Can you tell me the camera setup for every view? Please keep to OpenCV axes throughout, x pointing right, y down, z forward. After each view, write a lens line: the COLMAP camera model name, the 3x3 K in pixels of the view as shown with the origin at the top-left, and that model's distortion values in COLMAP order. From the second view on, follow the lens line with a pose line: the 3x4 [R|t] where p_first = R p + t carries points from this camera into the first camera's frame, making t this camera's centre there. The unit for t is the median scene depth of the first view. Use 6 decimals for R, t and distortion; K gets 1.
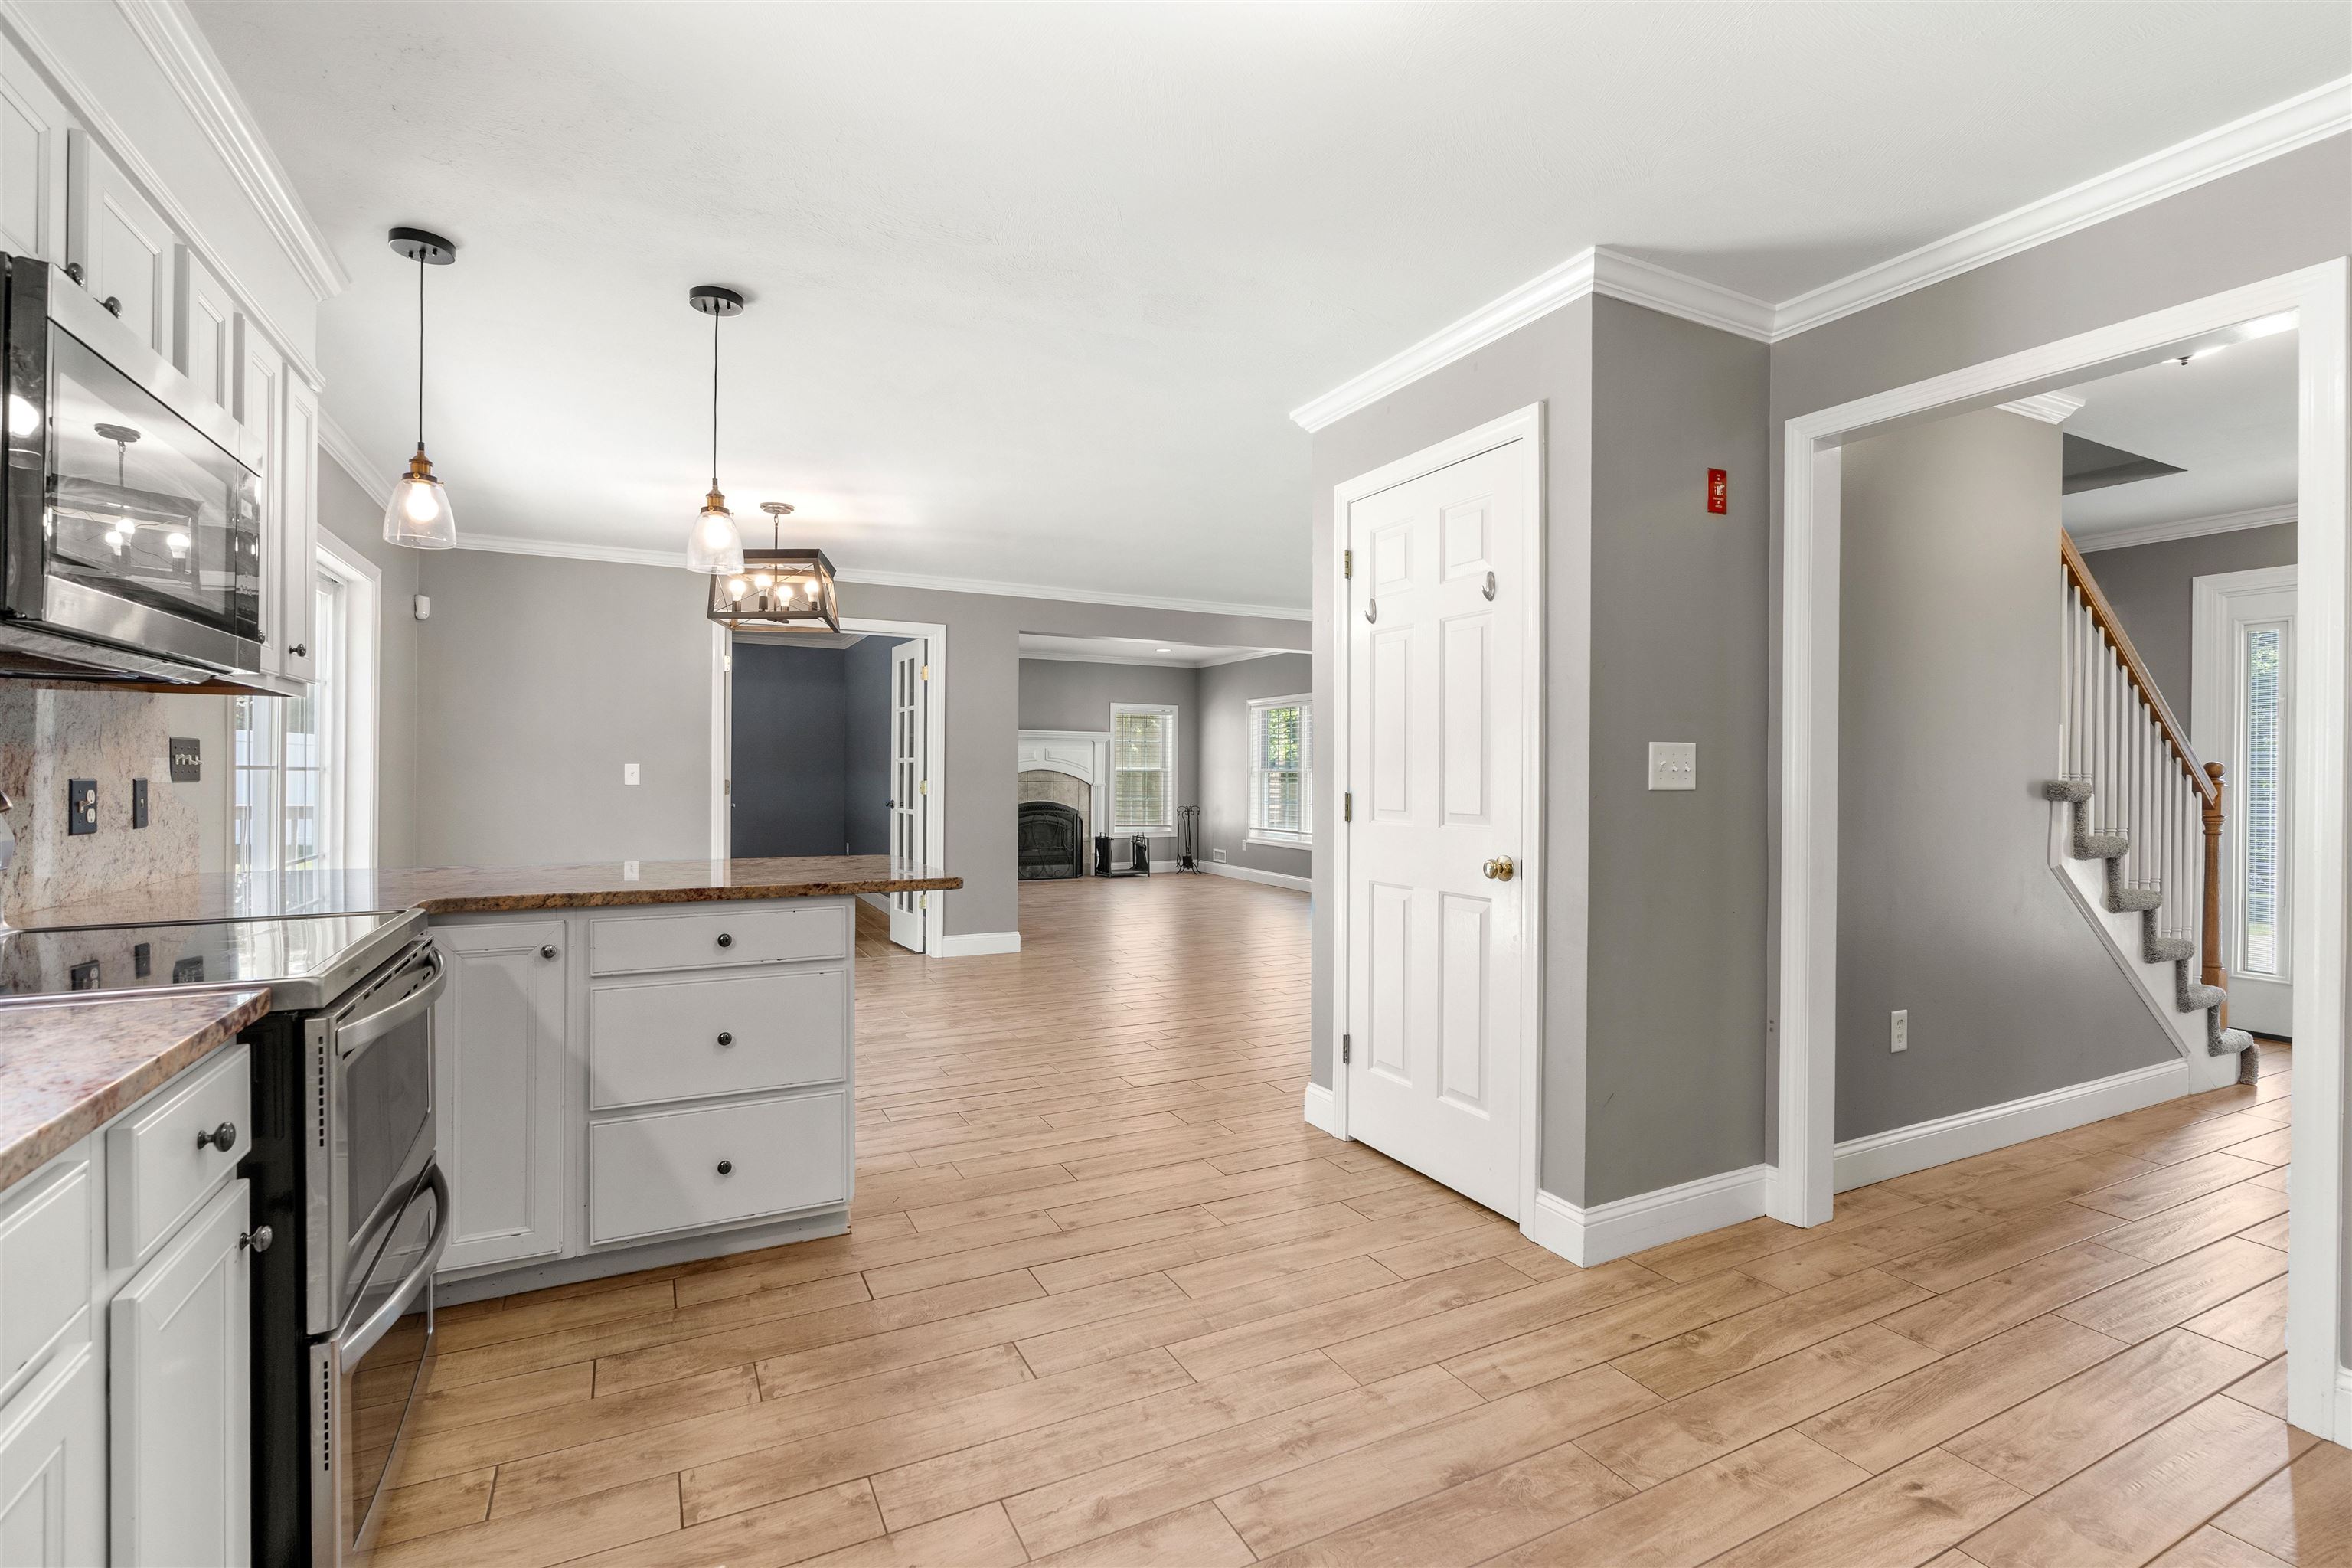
lens RADIAL K [[1076.6, 0, 1179.2], [0, 1076.6, 779.2], [0, 0, 1]] dist [-0.007004, 0.001390]
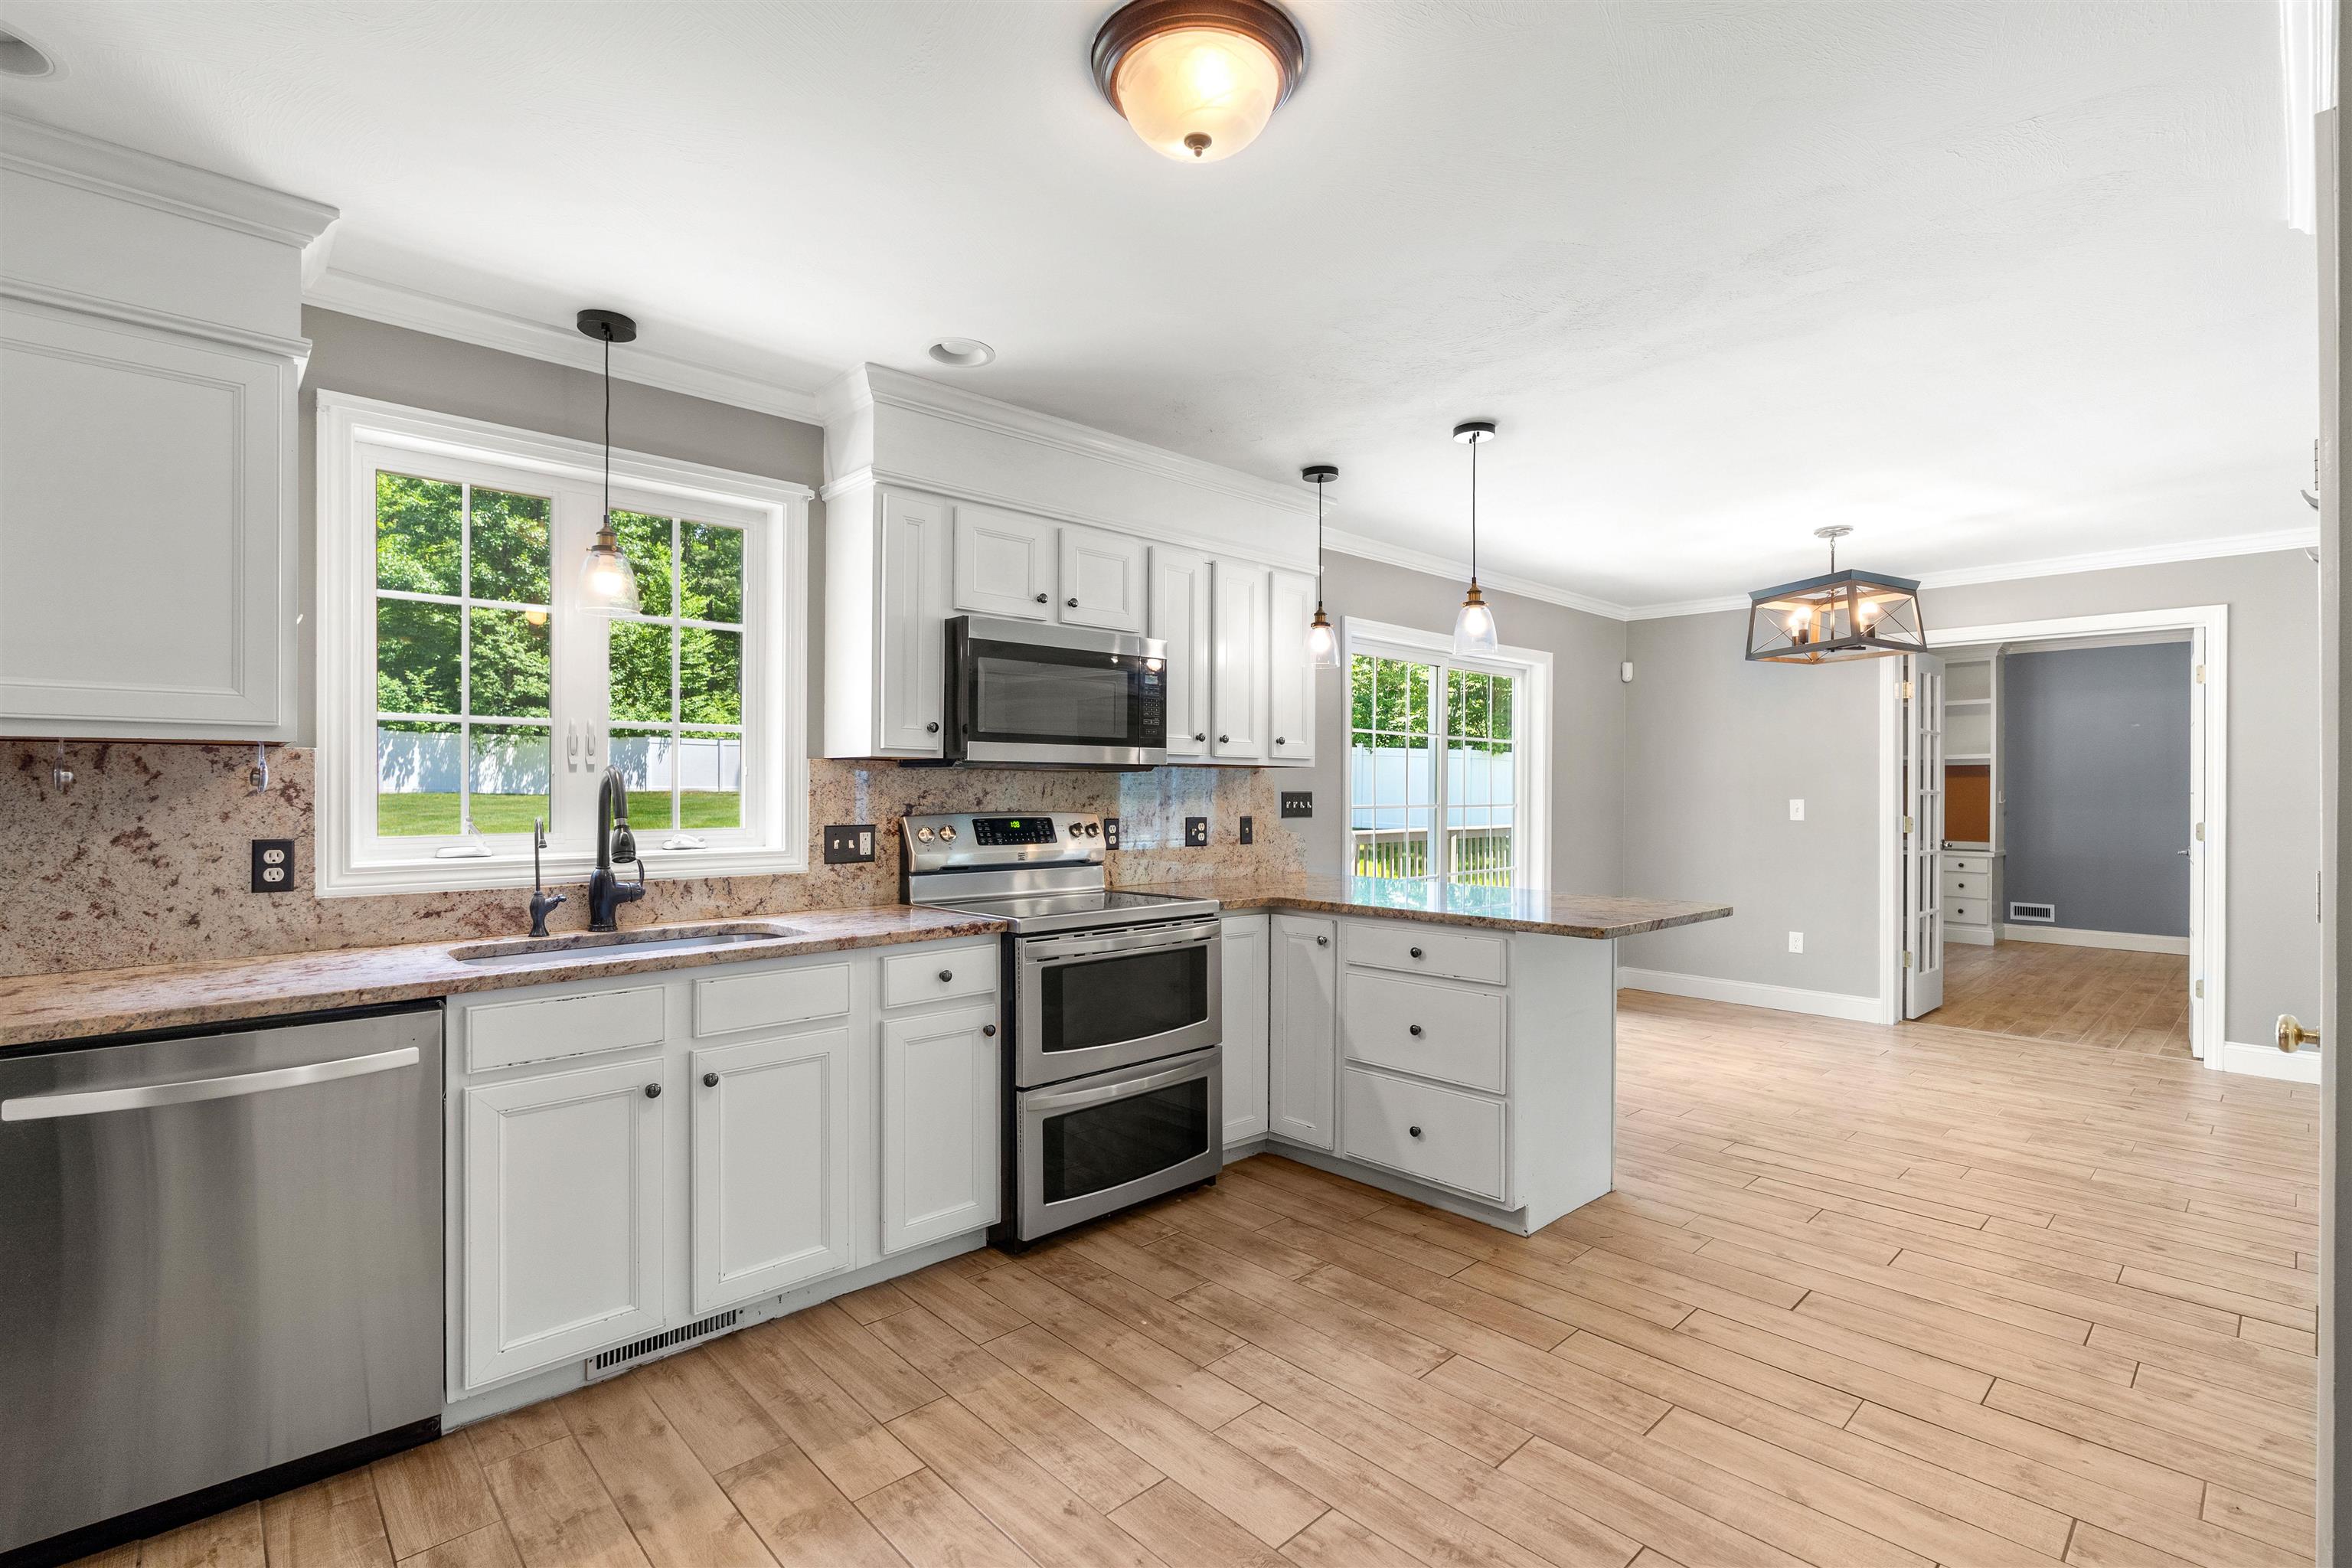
lens RADIAL K [[1069.0, 0, 1186.6], [0, 1069.0, 789.2], [0, 0, 1]] dist [-0.006702, 0.000719]
pose [[0.285351, -0.005260, -0.958409, 0.584472], [-0.006145, 0.999954, -0.007317, -0.026317], [0.958403, 0.007977, 0.285306, 0.311494]]
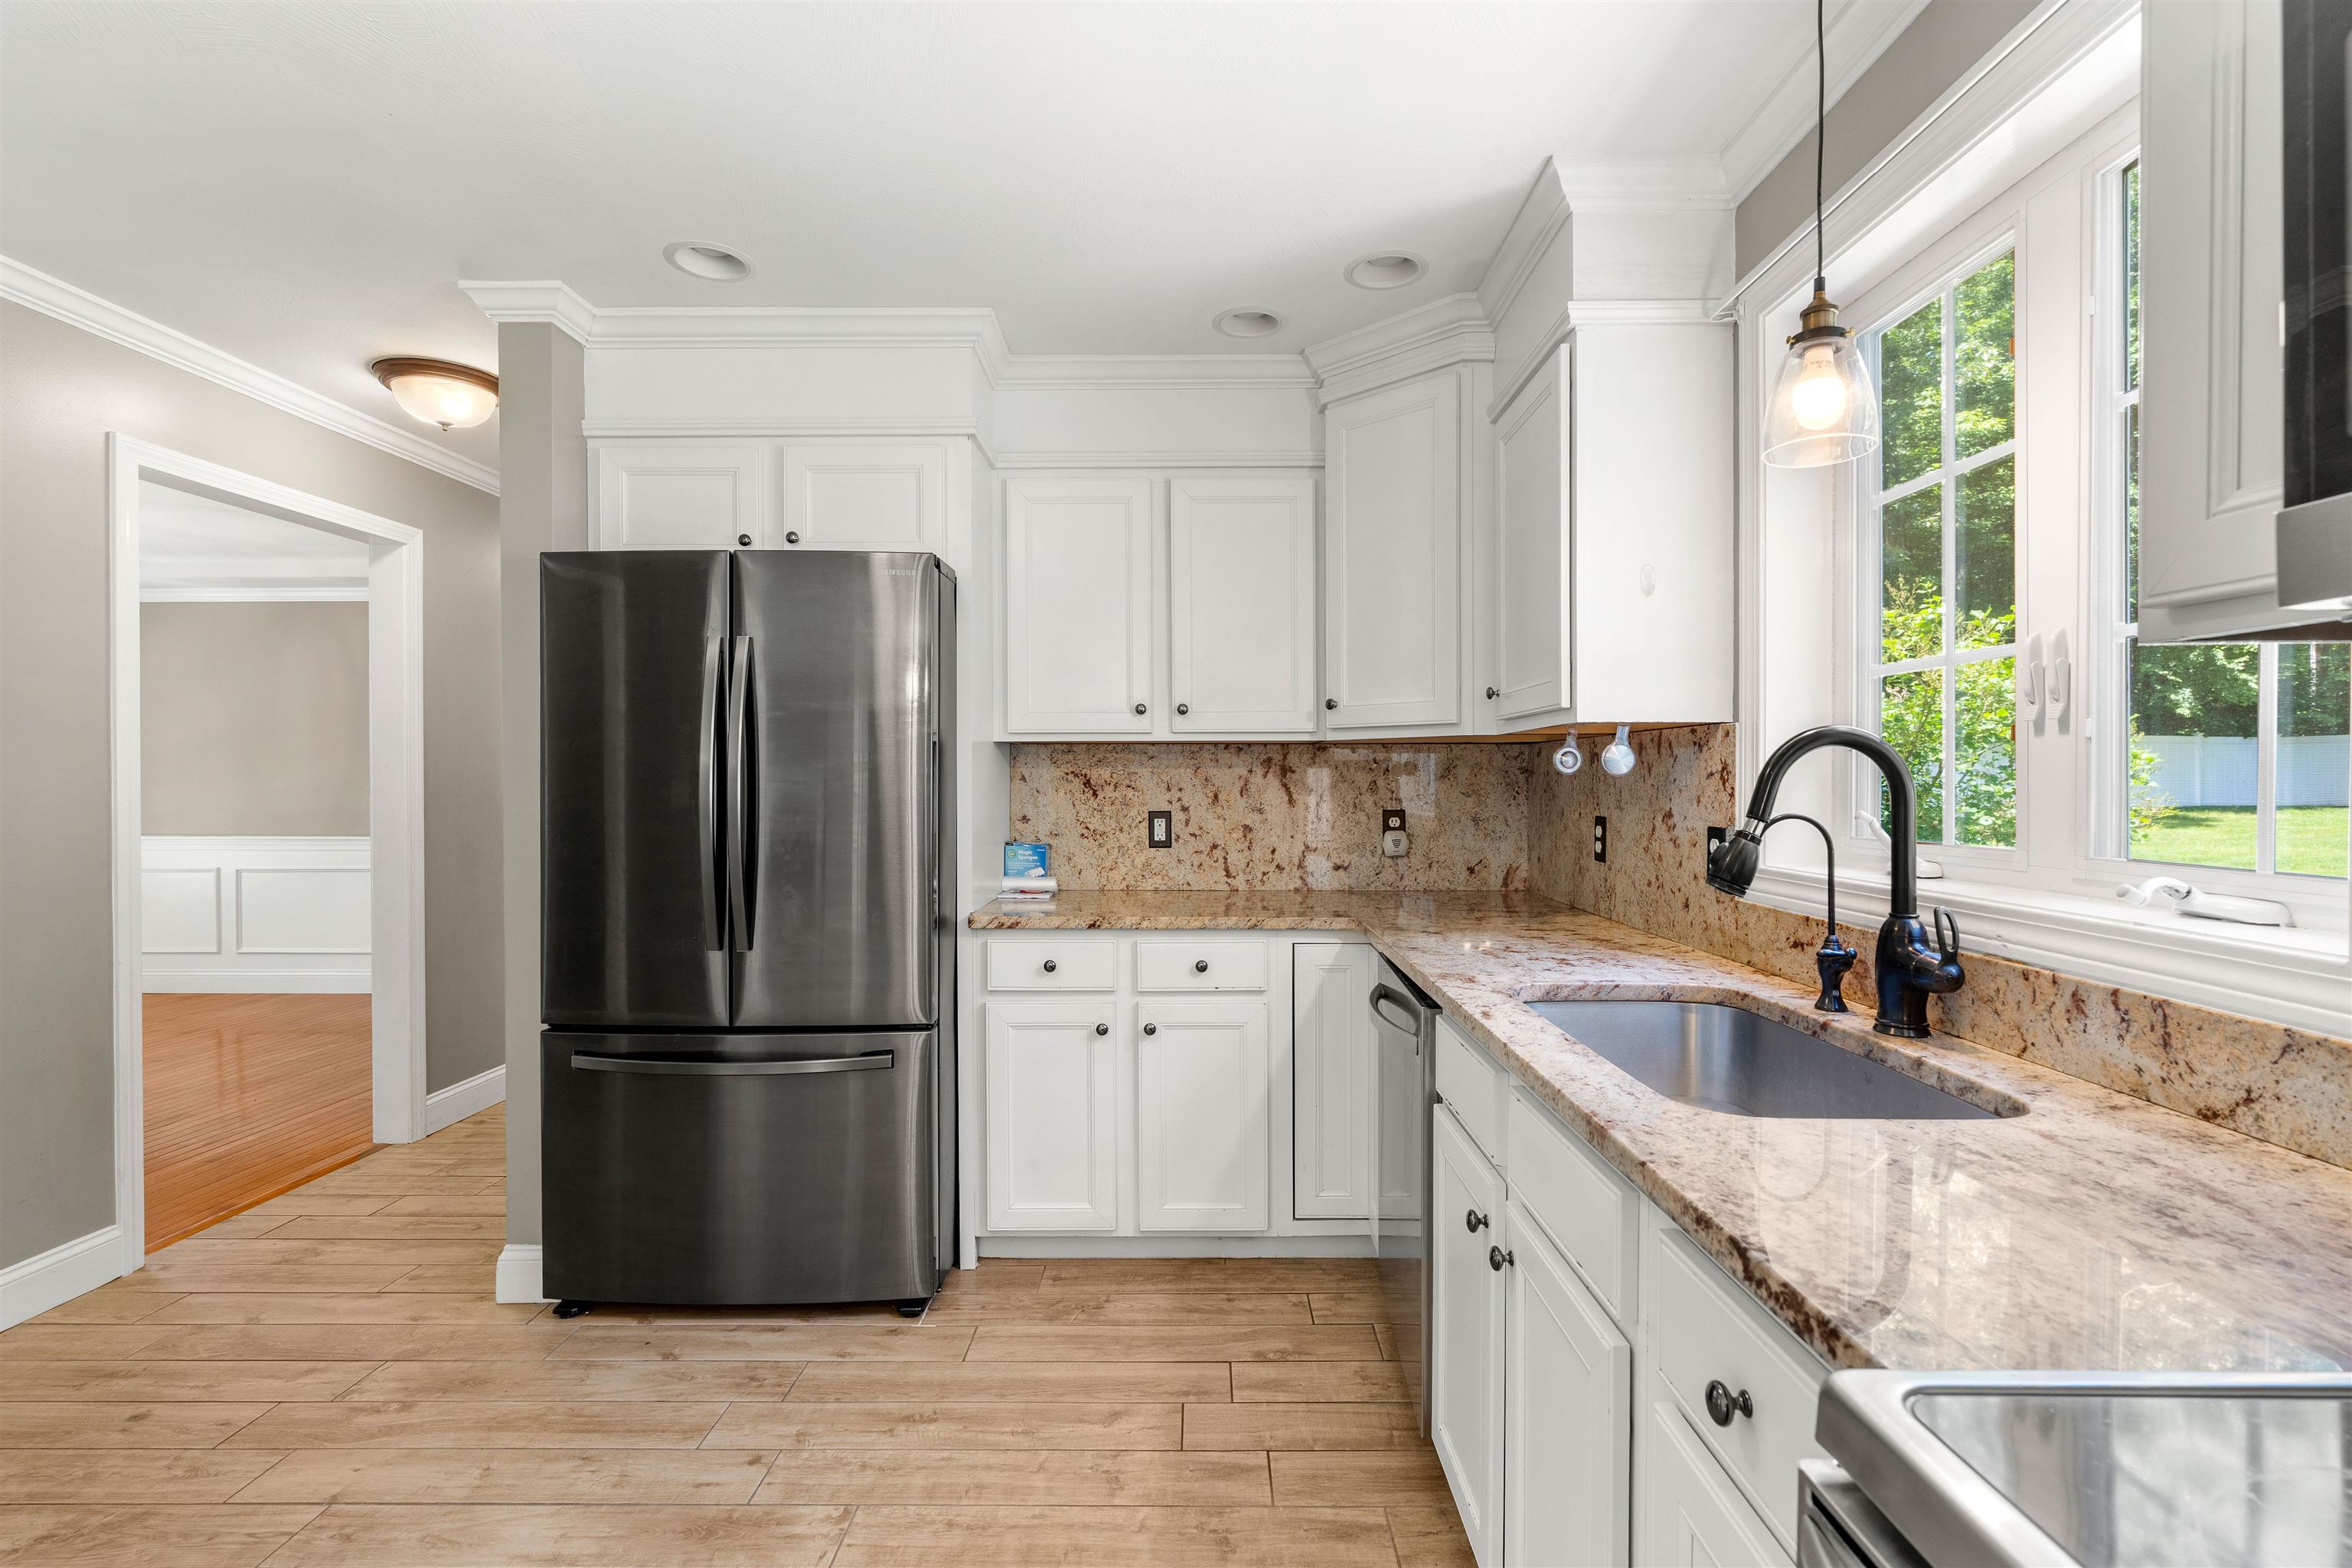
lens RADIAL K [[1066.4, 0, 1202.3], [0, 1066.4, 795.0], [0, 0, 1]] dist [-0.005521, 0.001023]
pose [[-0.893241, -0.014417, 0.449347, -0.336717], [-0.003249, 0.999667, 0.025615, -0.029223], [-0.449567, 0.021420, -0.892990, 0.660688]]
